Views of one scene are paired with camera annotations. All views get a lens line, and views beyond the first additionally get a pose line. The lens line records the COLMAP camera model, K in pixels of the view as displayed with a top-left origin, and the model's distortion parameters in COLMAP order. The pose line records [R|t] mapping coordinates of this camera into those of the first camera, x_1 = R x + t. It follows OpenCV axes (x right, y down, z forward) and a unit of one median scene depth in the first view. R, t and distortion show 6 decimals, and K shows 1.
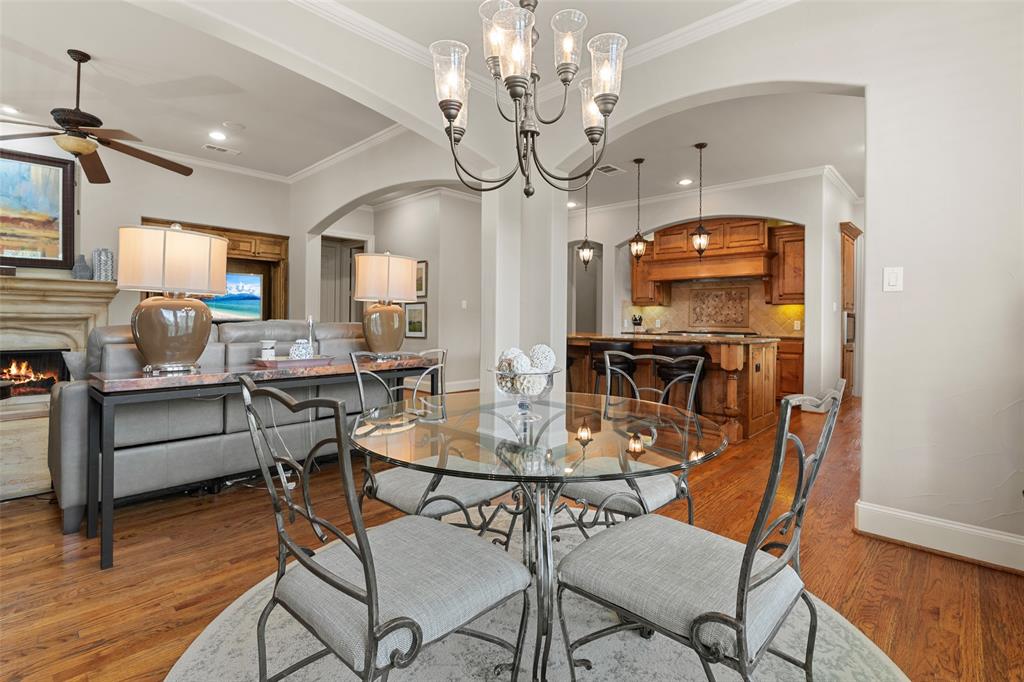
lens RADIAL K [[479.4, 0, 516.7], [0, 479.4, 319.6], [0, 0, 1]] dist [-0.004452, -0.000370]
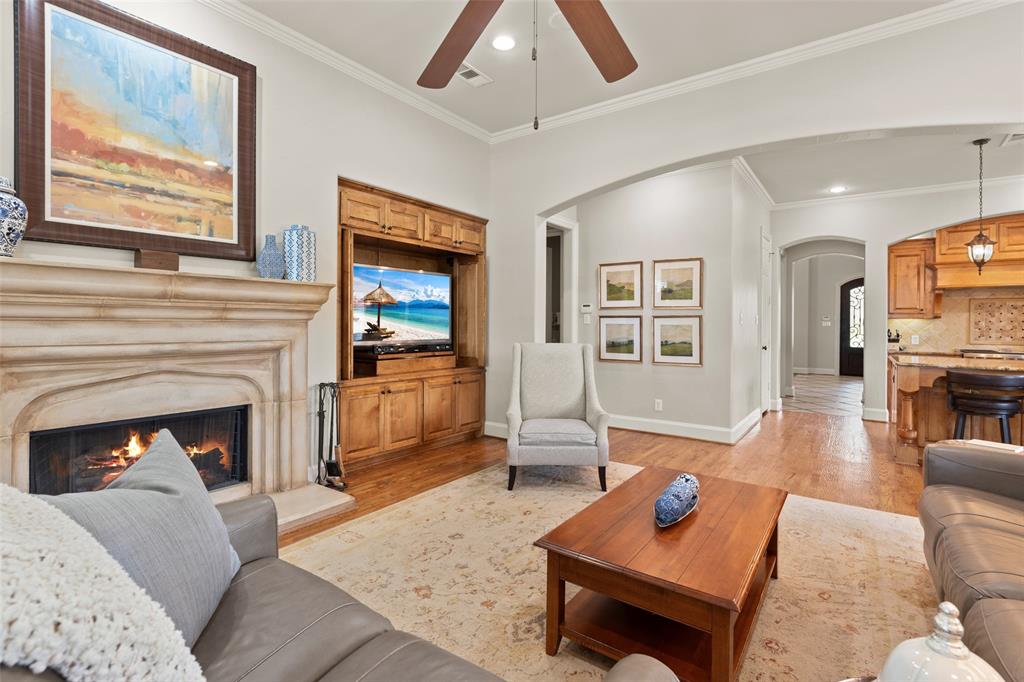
lens RADIAL K [[479.4, 0, 516.7], [0, 479.4, 319.6], [0, 0, 1]] dist [-0.004452, -0.000370]
pose [[0.991458, -0.000355, 0.130423, -0.607594], [0.000857, 0.999992, -0.003789, -0.029867], [-0.130420, 0.003869, 0.991451, 0.354241]]
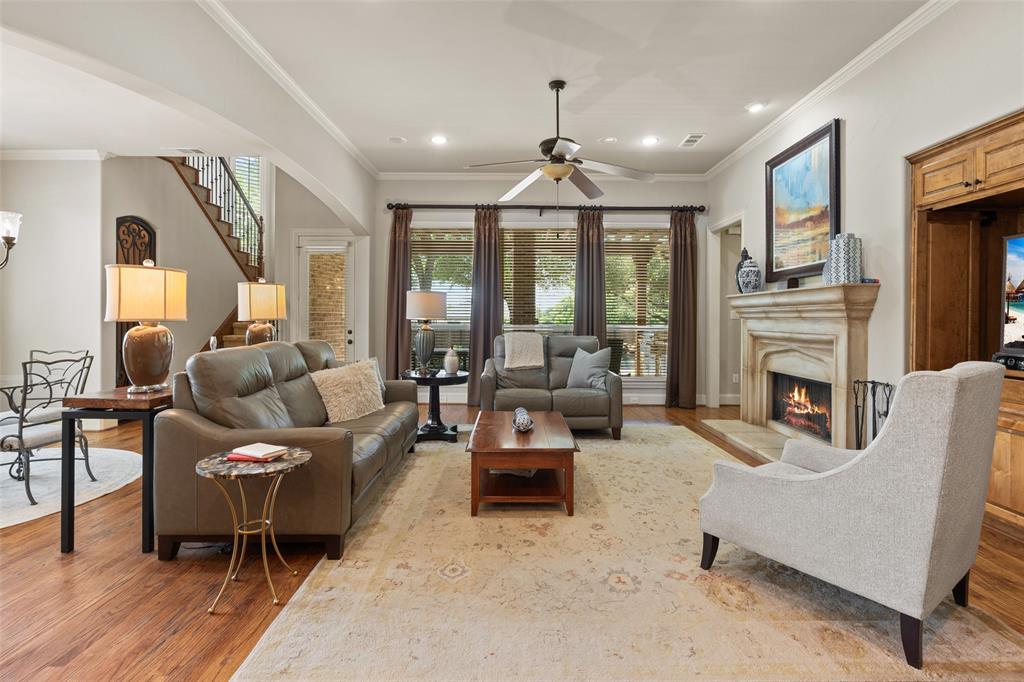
lens RADIAL K [[479.4, 0, 516.7], [0, 479.4, 319.6], [0, 0, 1]] dist [-0.004452, -0.000370]
pose [[-0.730137, -0.011602, -0.683202, -0.055852], [-0.010197, 0.999930, -0.006083, -0.021295], [0.683225, 0.002525, -0.730204, 1.085087]]
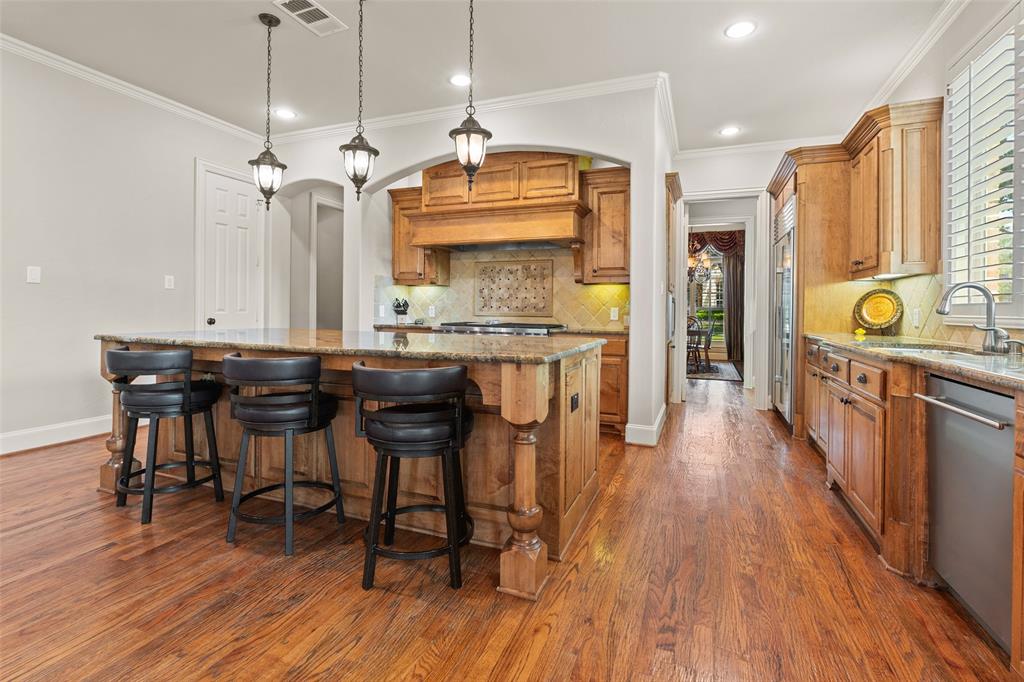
lens RADIAL K [[479.4, 0, 516.7], [0, 479.4, 319.6], [0, 0, 1]] dist [-0.004452, -0.000370]
pose [[0.926146, -0.009701, 0.377040, 0.186532], [-0.000774, 0.999618, 0.027618, 0.001102], [-0.377164, -0.025870, 0.925785, 0.402356]]
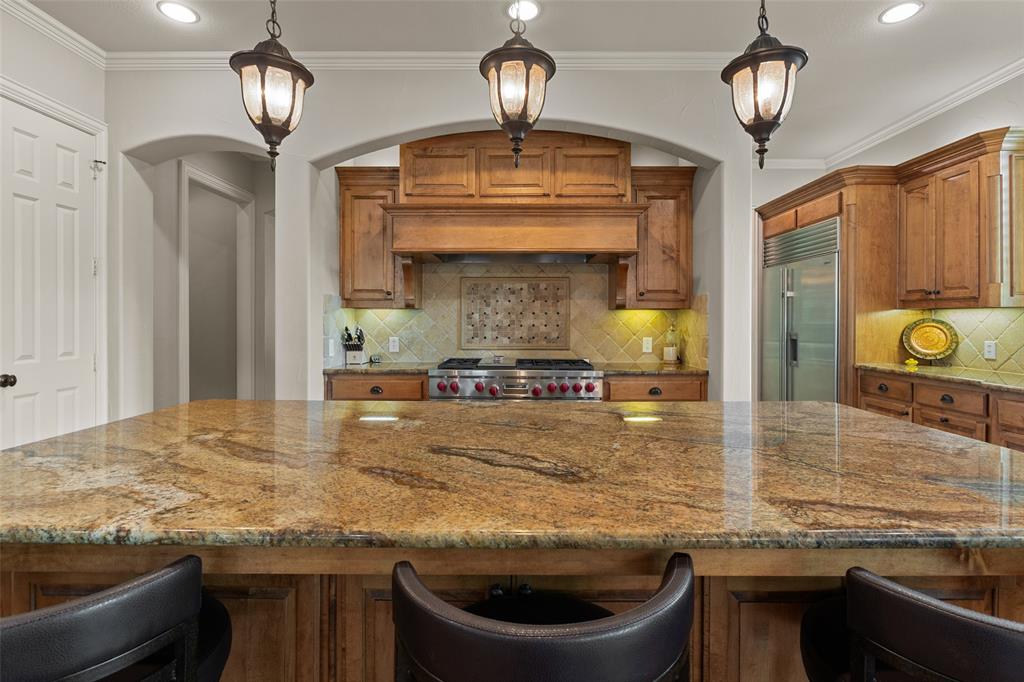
lens RADIAL K [[479.4, 0, 516.7], [0, 479.4, 319.6], [0, 0, 1]] dist [-0.004452, -0.000370]
pose [[0.730046, -0.009503, 0.683332, 0.067217], [0.003507, 0.999942, 0.010159, -0.026954], [-0.683389, -0.005020, 0.730037, 0.702559]]
